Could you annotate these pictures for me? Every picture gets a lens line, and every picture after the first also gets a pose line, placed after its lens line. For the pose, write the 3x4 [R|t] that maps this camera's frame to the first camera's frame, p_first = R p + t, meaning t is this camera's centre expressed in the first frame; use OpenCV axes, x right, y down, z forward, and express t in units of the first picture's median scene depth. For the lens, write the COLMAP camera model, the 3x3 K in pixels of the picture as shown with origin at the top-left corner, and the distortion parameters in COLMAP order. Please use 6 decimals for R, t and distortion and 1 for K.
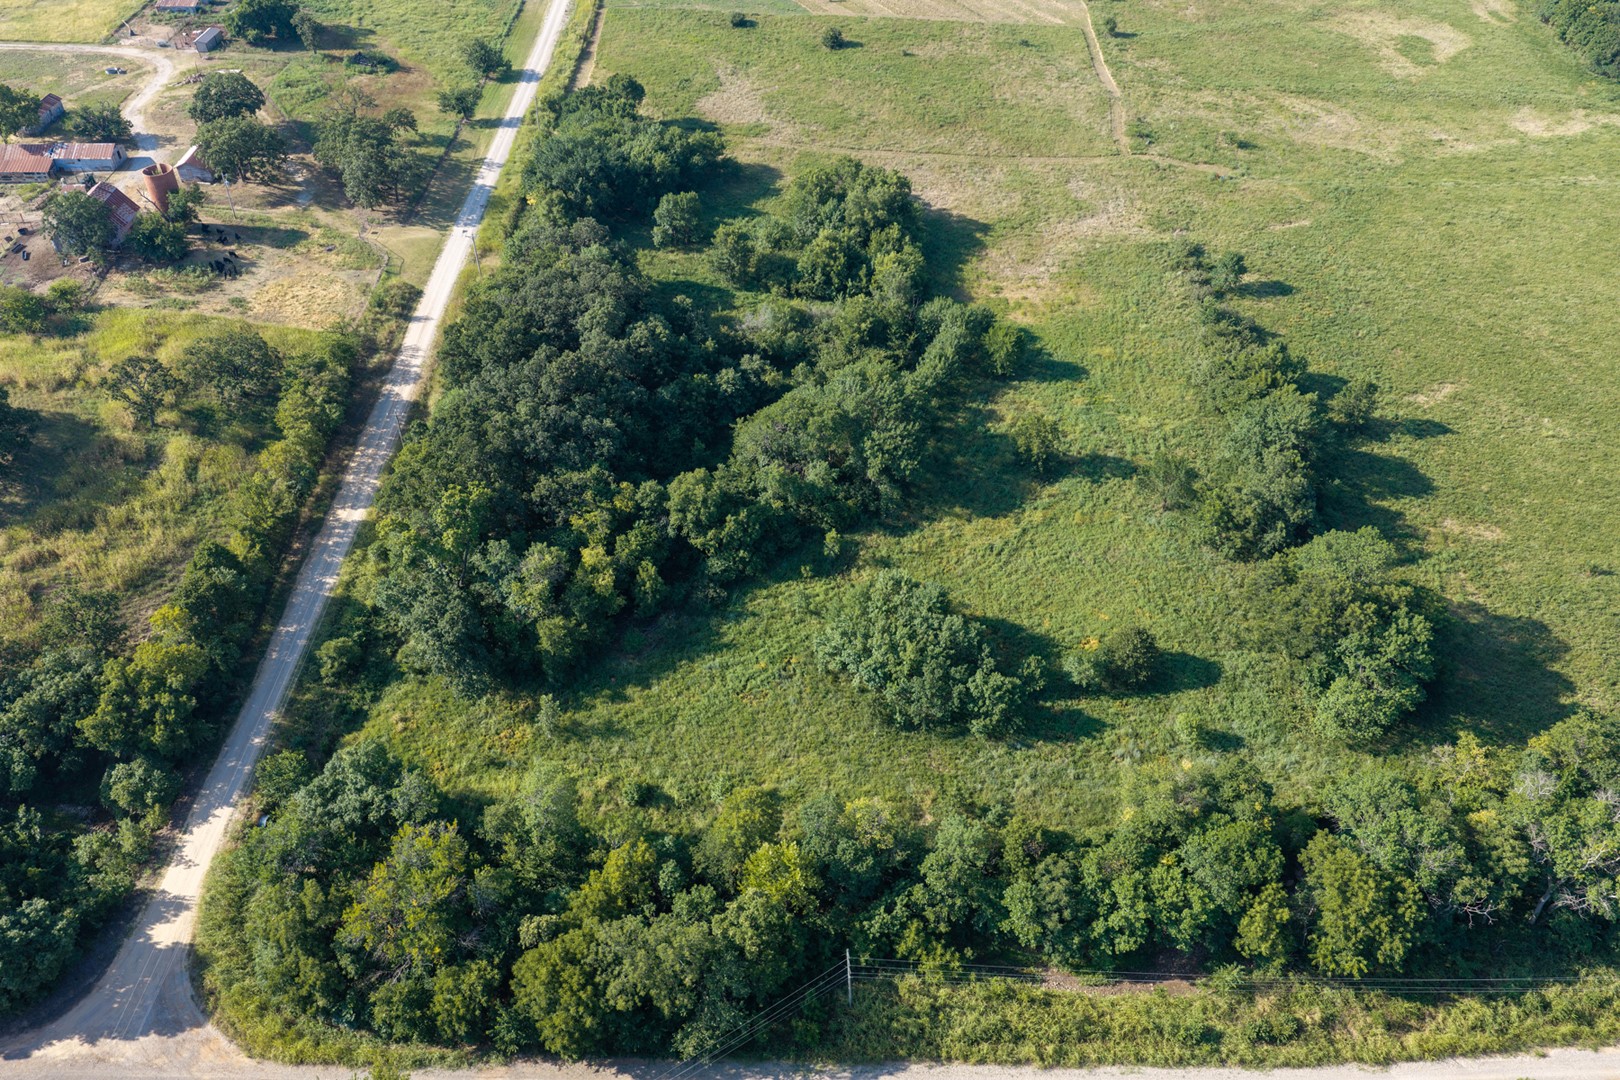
lens RADIAL K [[1345.0, 0, 810.0], [0, 1345.0, 540.0], [0, 0, 1]] dist [0.012816, -0.020158]
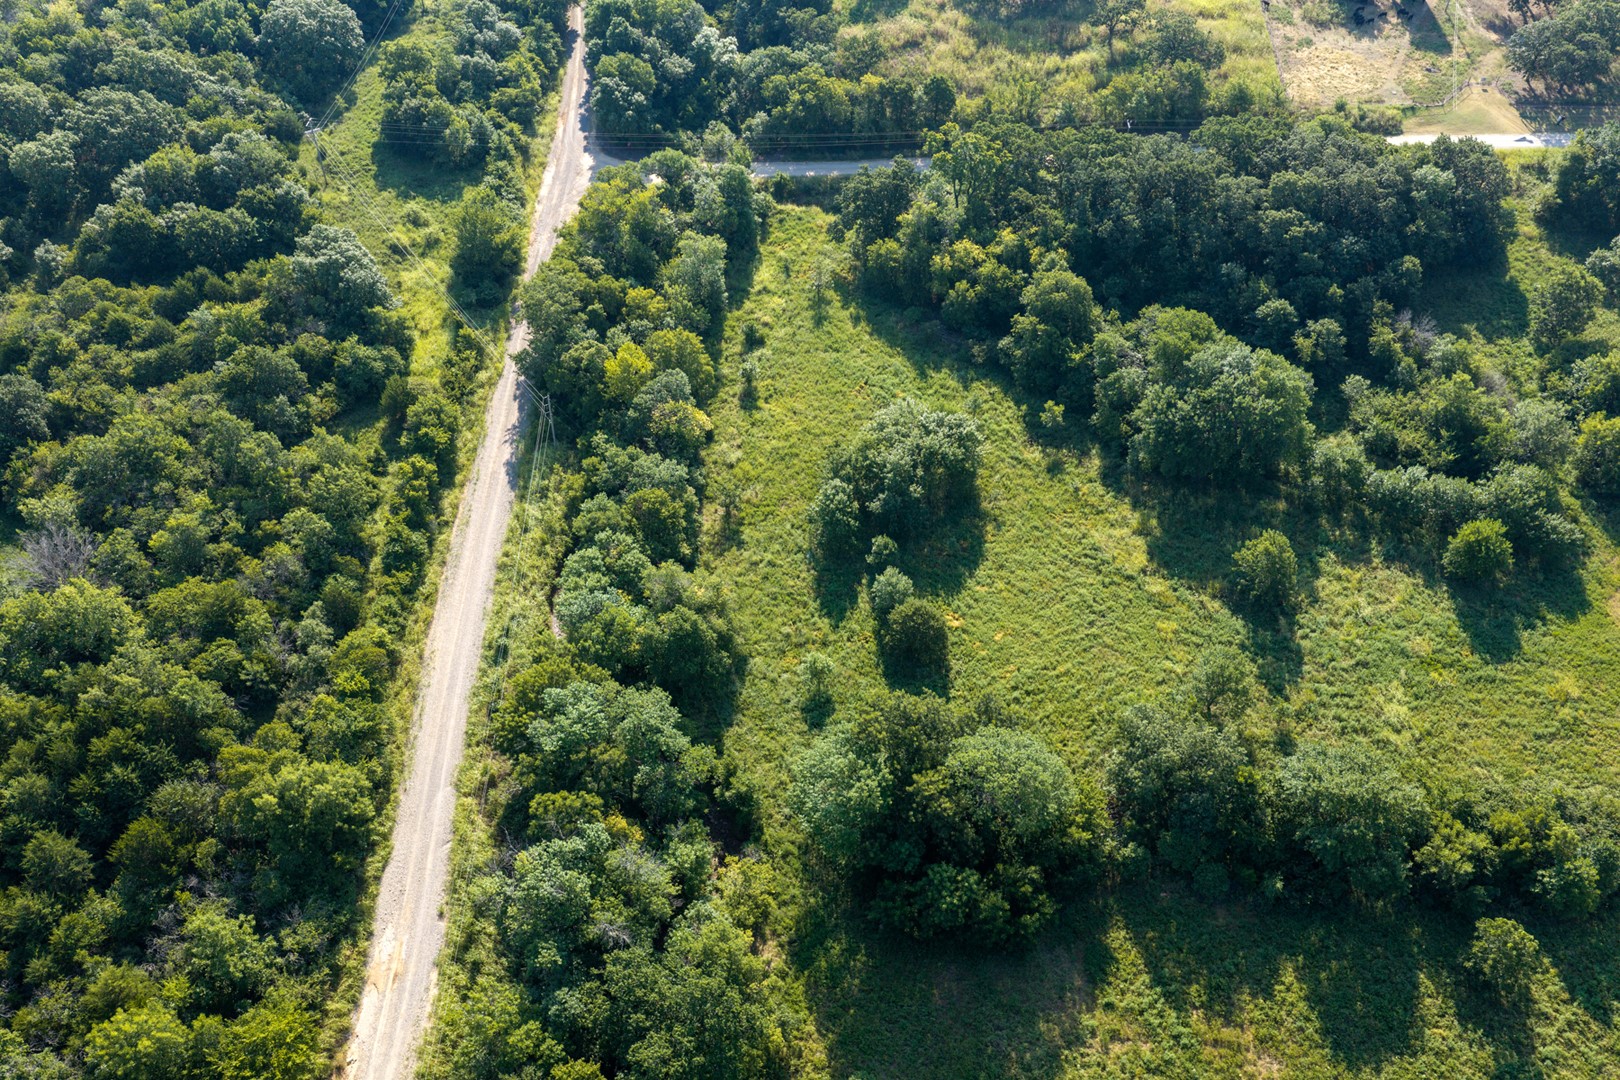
lens RADIAL K [[1345.7, 0, 810.0], [0, 1345.7, 540.0], [0, 0, 1]] dist [0.015375, -0.026275]
pose [[0.027107, 0.726336, -0.686805, 0.758741], [-0.643165, 0.538635, 0.544253, -0.371885], [0.765248, 0.426976, 0.481754, 0.430138]]
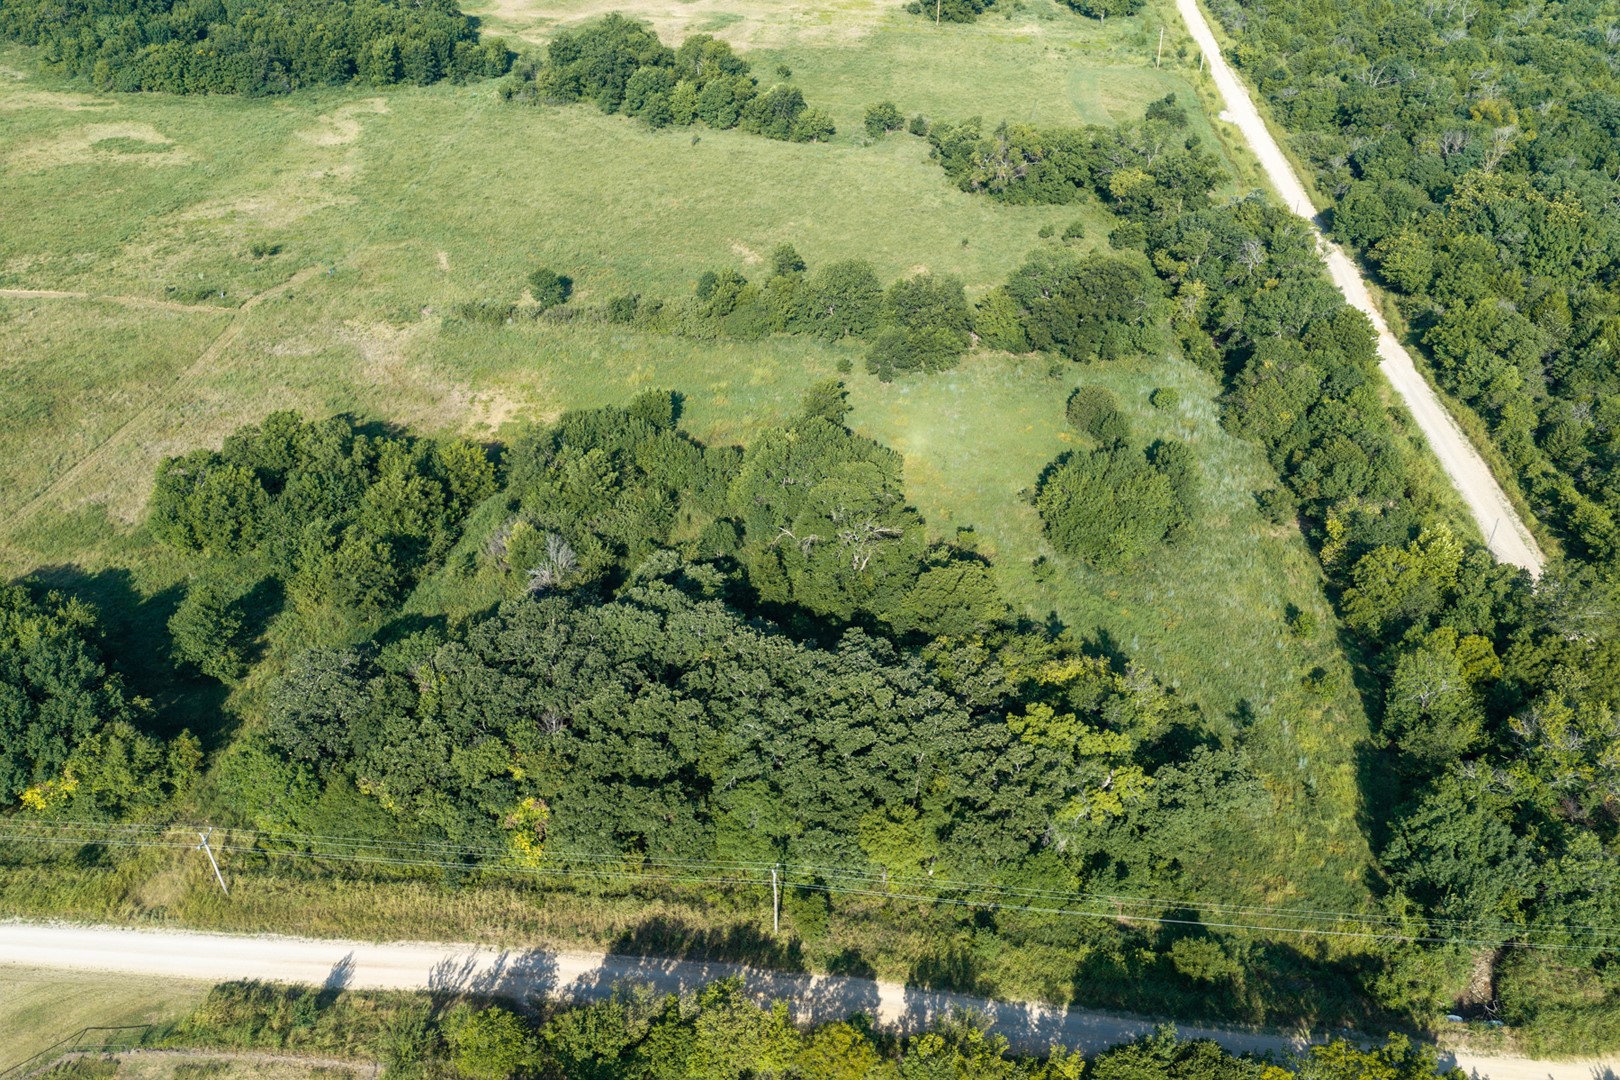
lens RADIAL K [[1345.7, 0, 810.0], [0, 1345.7, 540.0], [0, 0, 1]] dist [0.015375, -0.026275]
pose [[0.050344, -0.575067, 0.816556, -0.778093], [0.644114, 0.643532, 0.413501, -0.473177], [-0.763271, 0.505138, 0.402807, 0.700688]]
